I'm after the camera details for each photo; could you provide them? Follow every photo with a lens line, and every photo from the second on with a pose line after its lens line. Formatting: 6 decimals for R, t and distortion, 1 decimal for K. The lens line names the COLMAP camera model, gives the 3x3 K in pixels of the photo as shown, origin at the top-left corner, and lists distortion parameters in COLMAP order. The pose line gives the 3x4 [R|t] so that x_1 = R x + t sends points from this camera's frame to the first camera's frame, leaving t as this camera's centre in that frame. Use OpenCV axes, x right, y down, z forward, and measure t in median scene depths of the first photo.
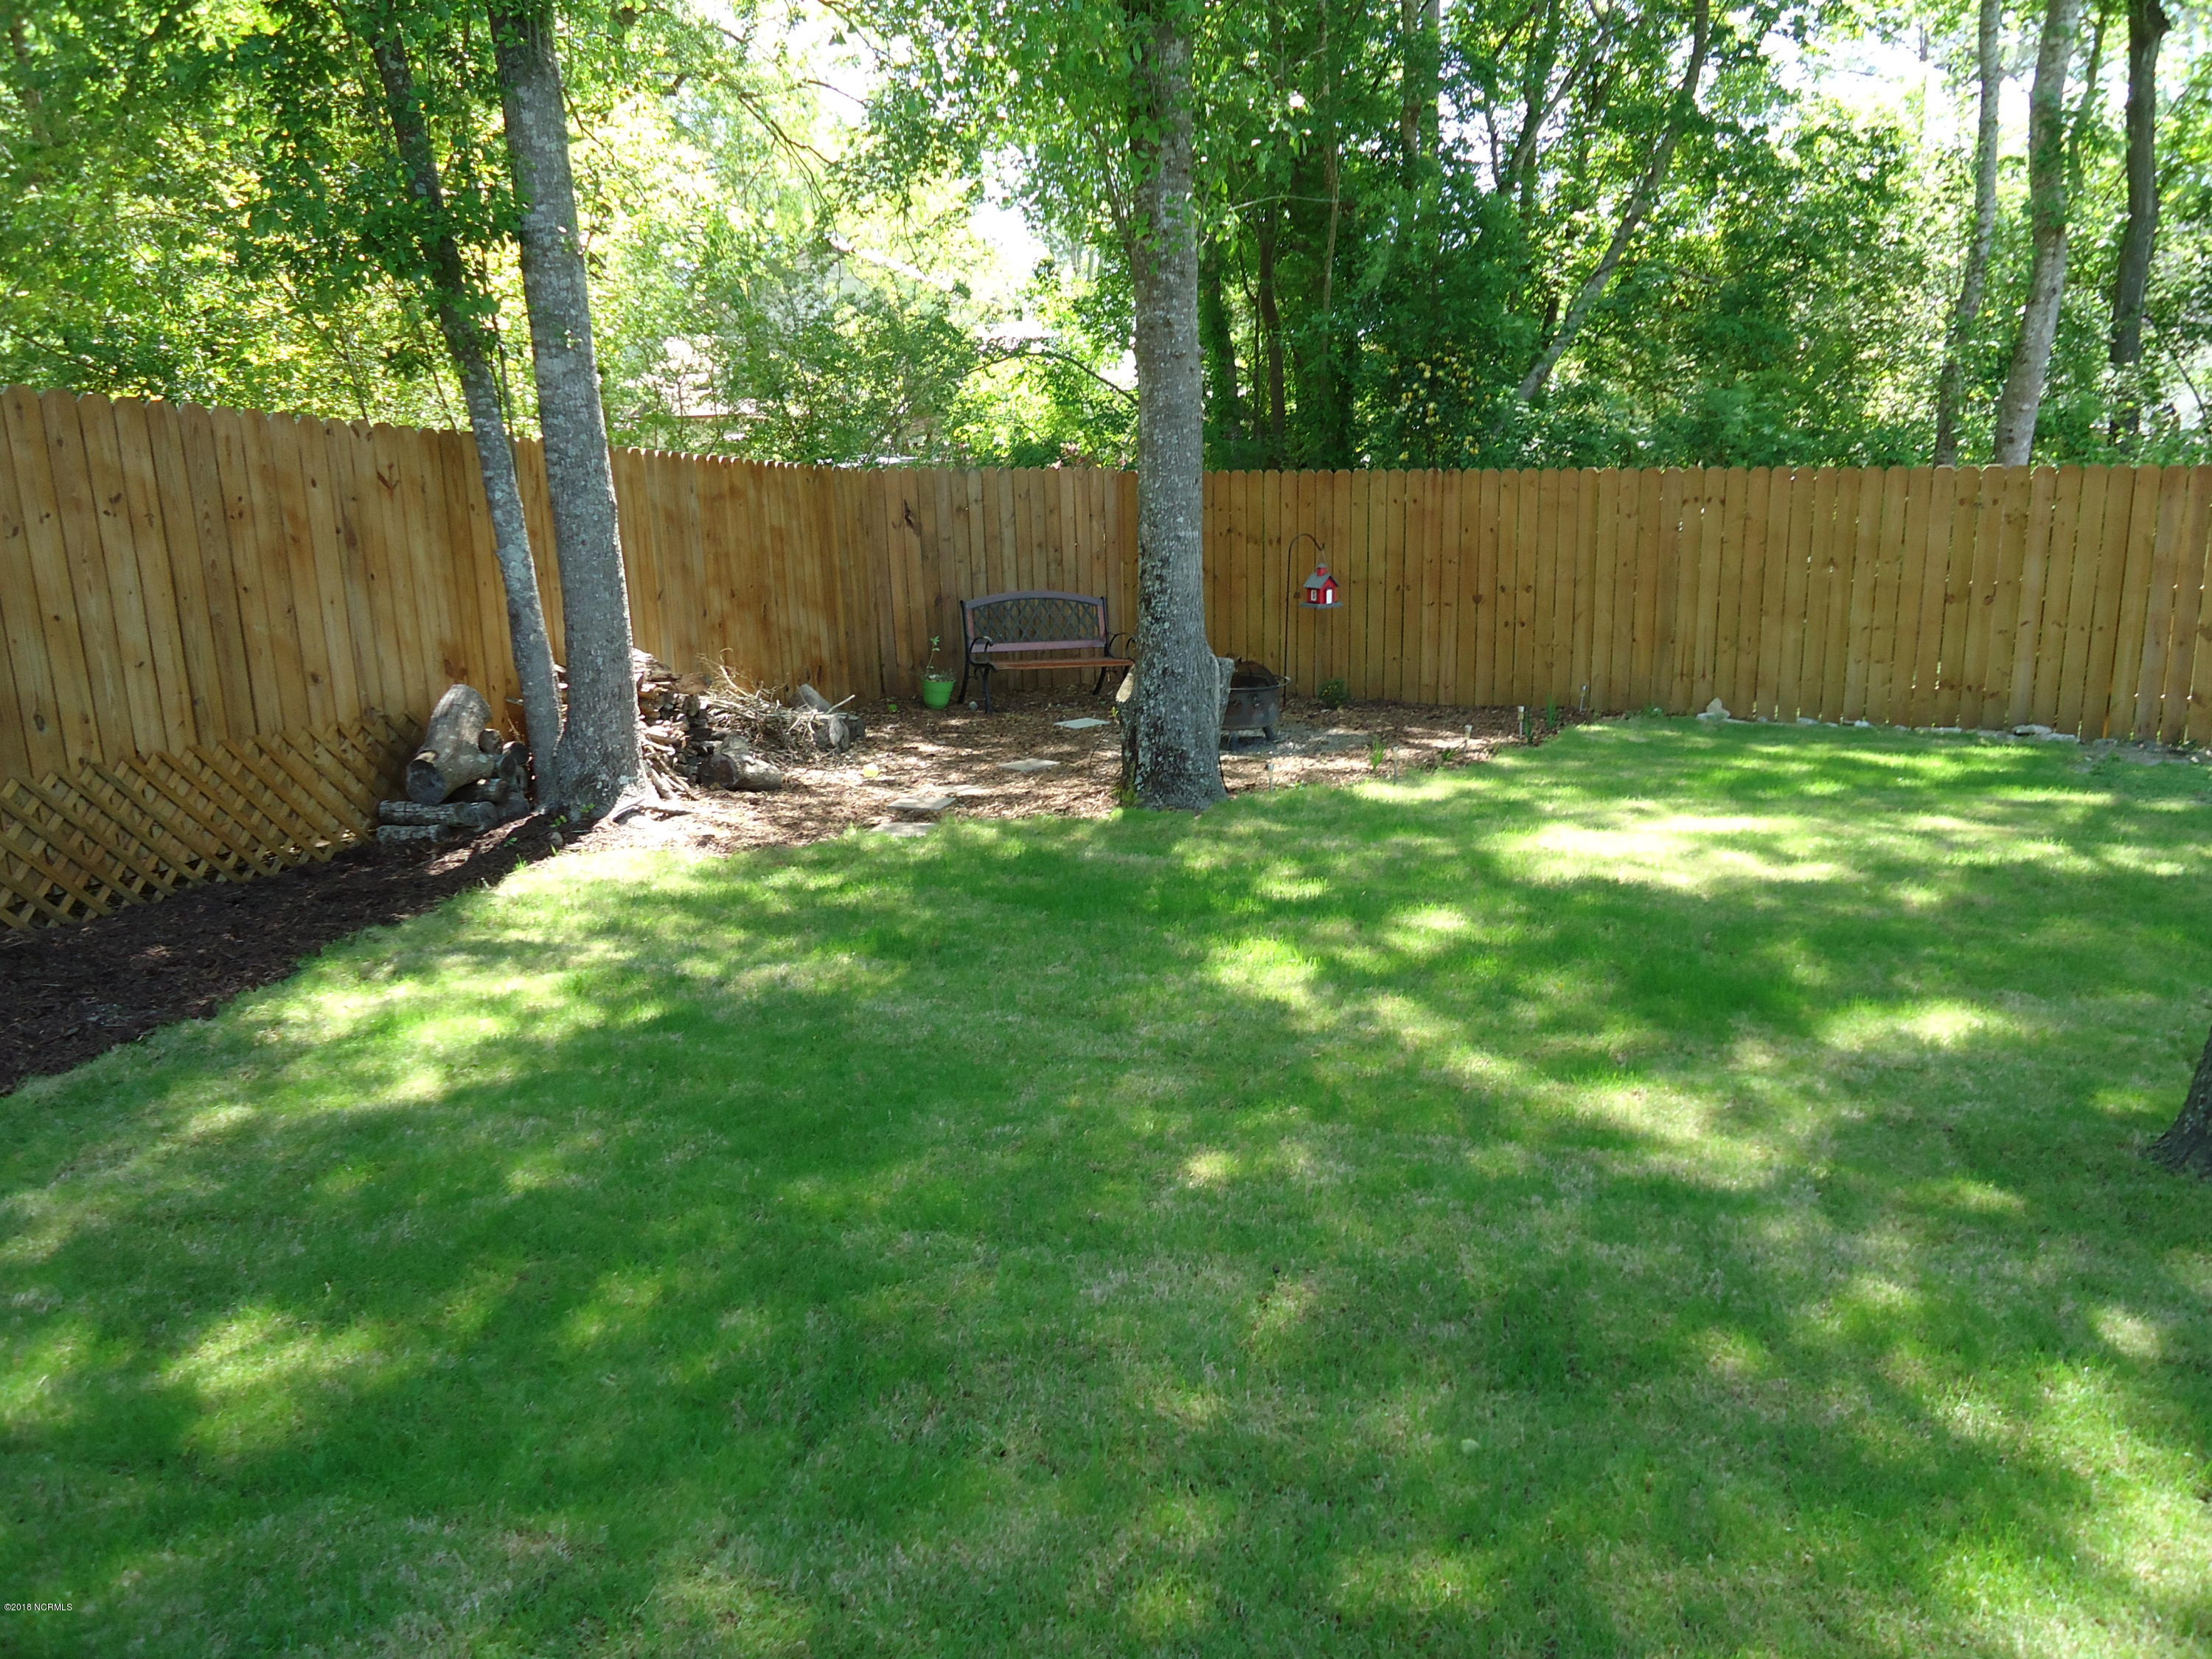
lens RADIAL K [[1609.9, 0, 1102.8], [0, 1609.9, 820.3], [0, 0, 1]] dist [-0.010128, 0.003010]
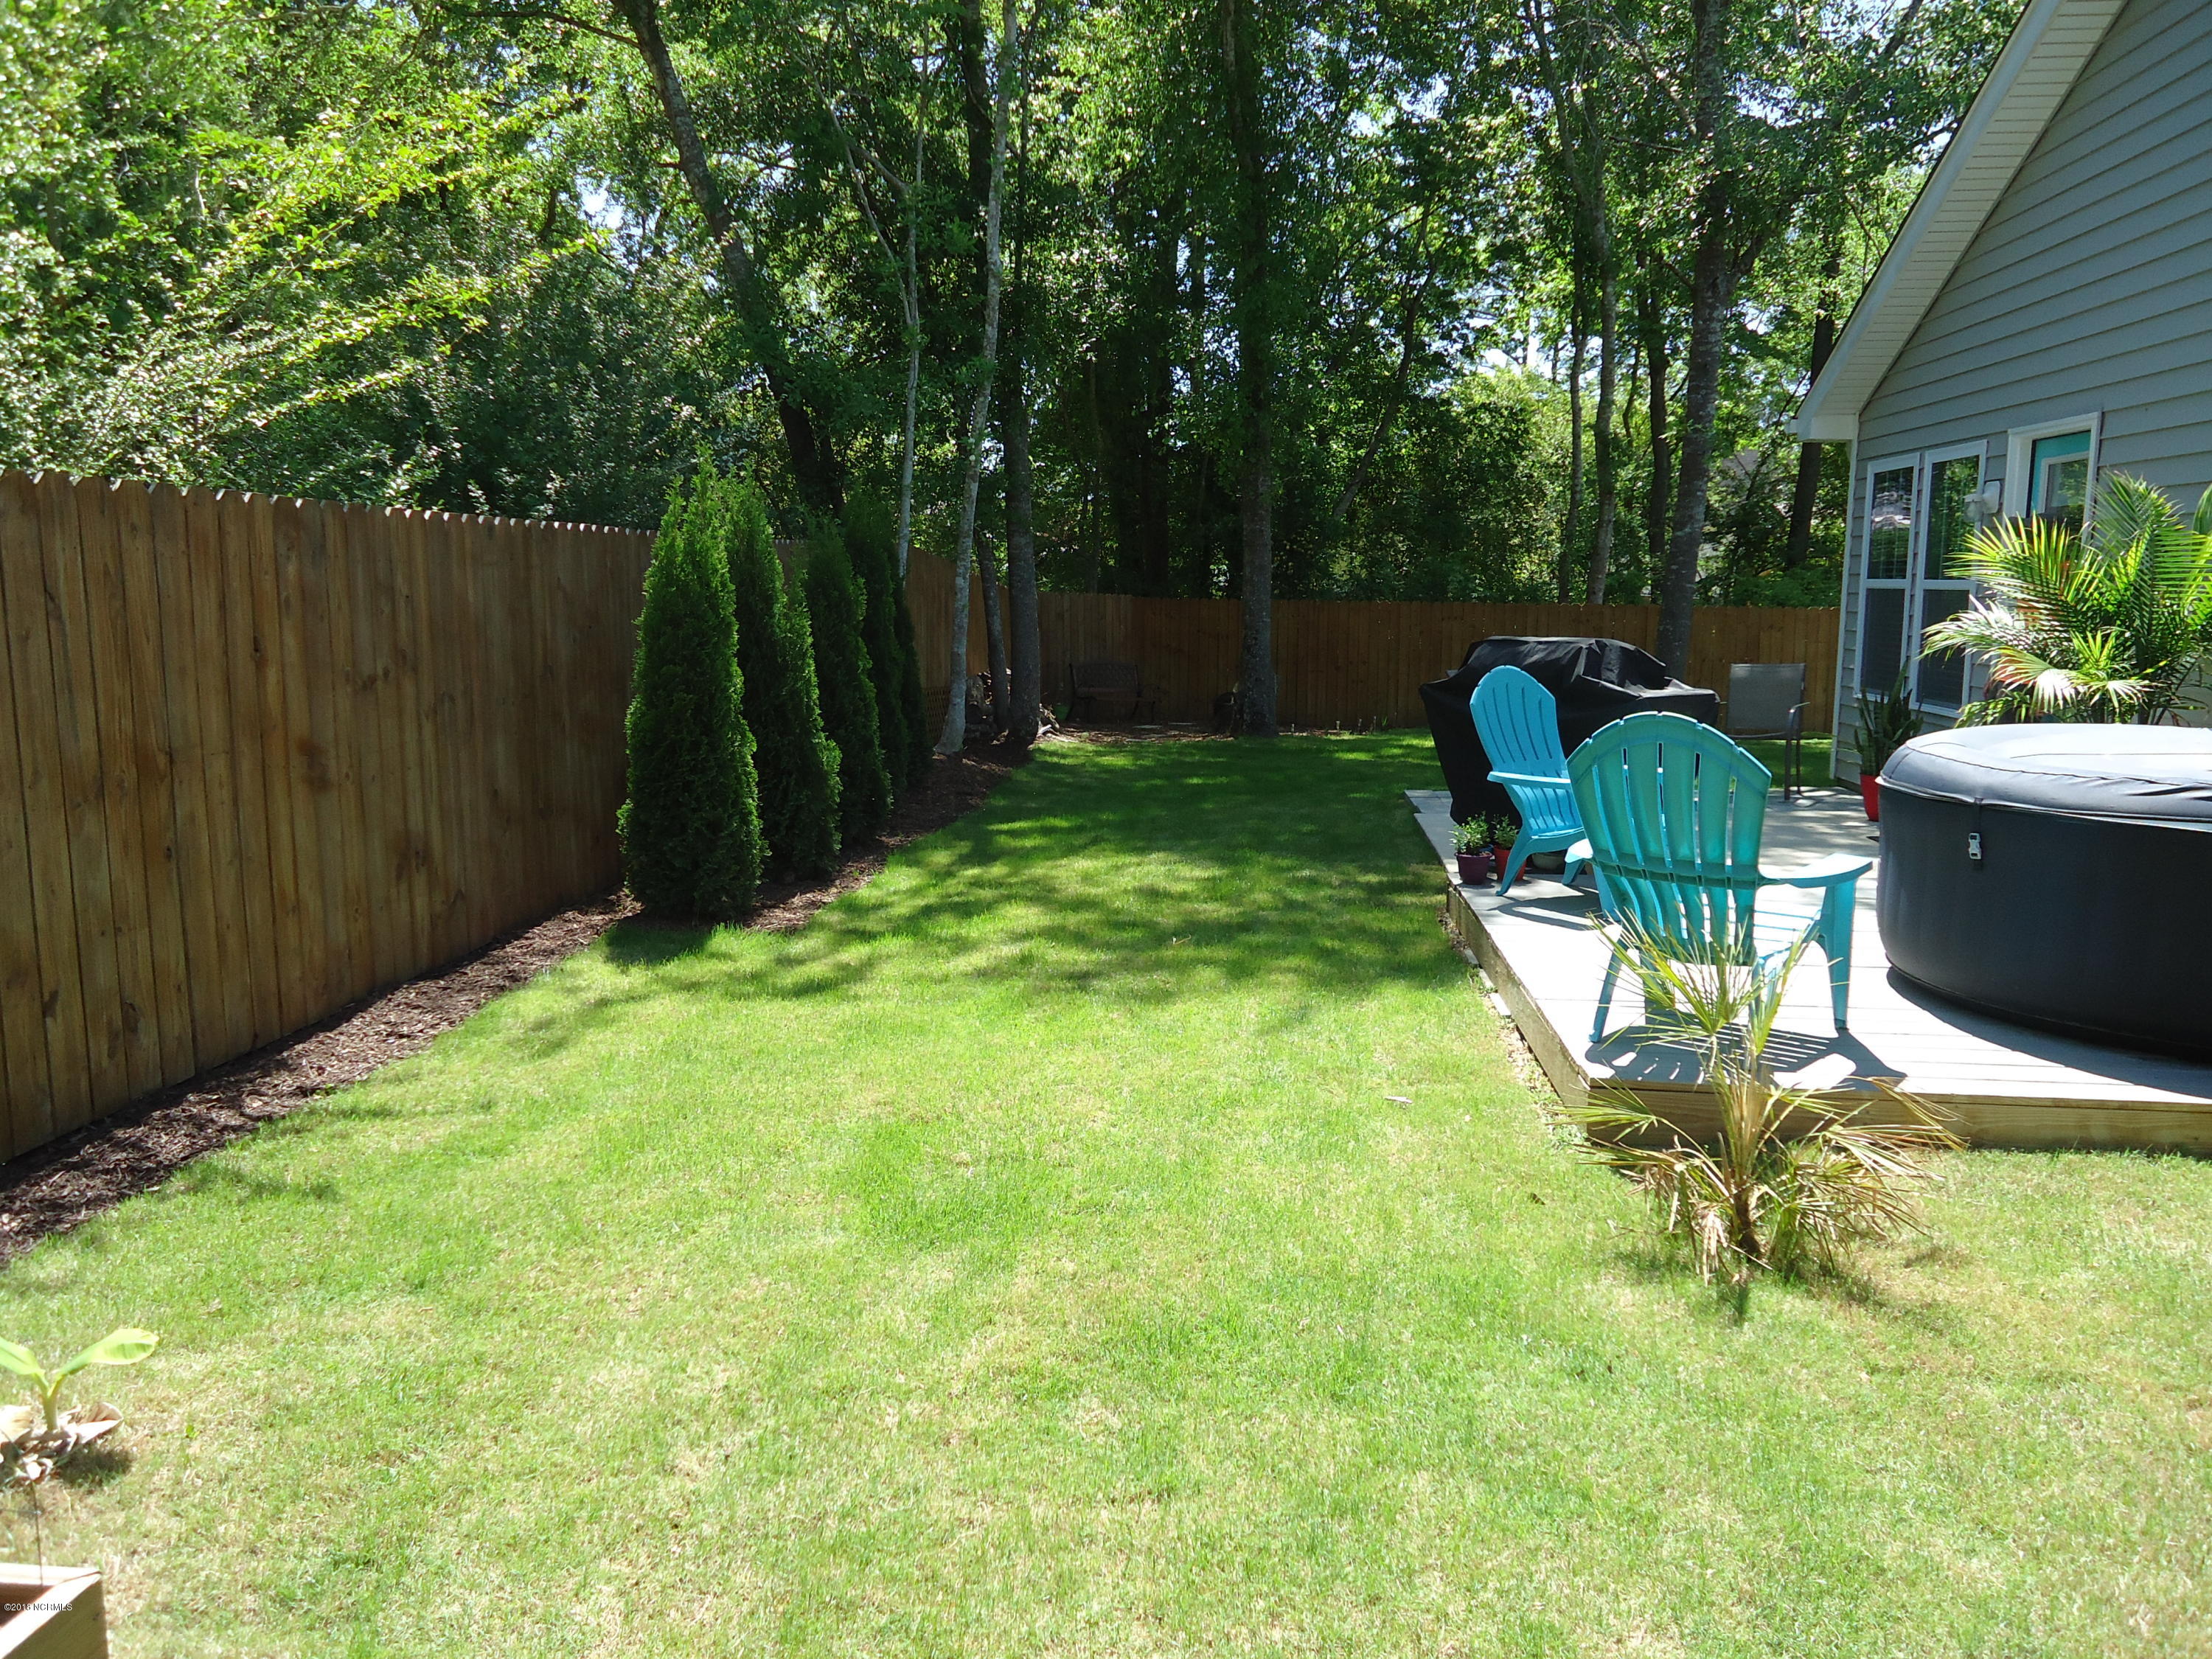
lens RADIAL K [[1609.9, 0, 1102.8], [0, 1609.9, 820.3], [0, 0, 1]] dist [-0.010128, 0.003010]
pose [[0.978813, 0.000080, 0.204756, -0.279055], [0.017861, 0.996154, -0.085775, 0.130348], [-0.203976, 0.087615, 0.975047, -0.506606]]
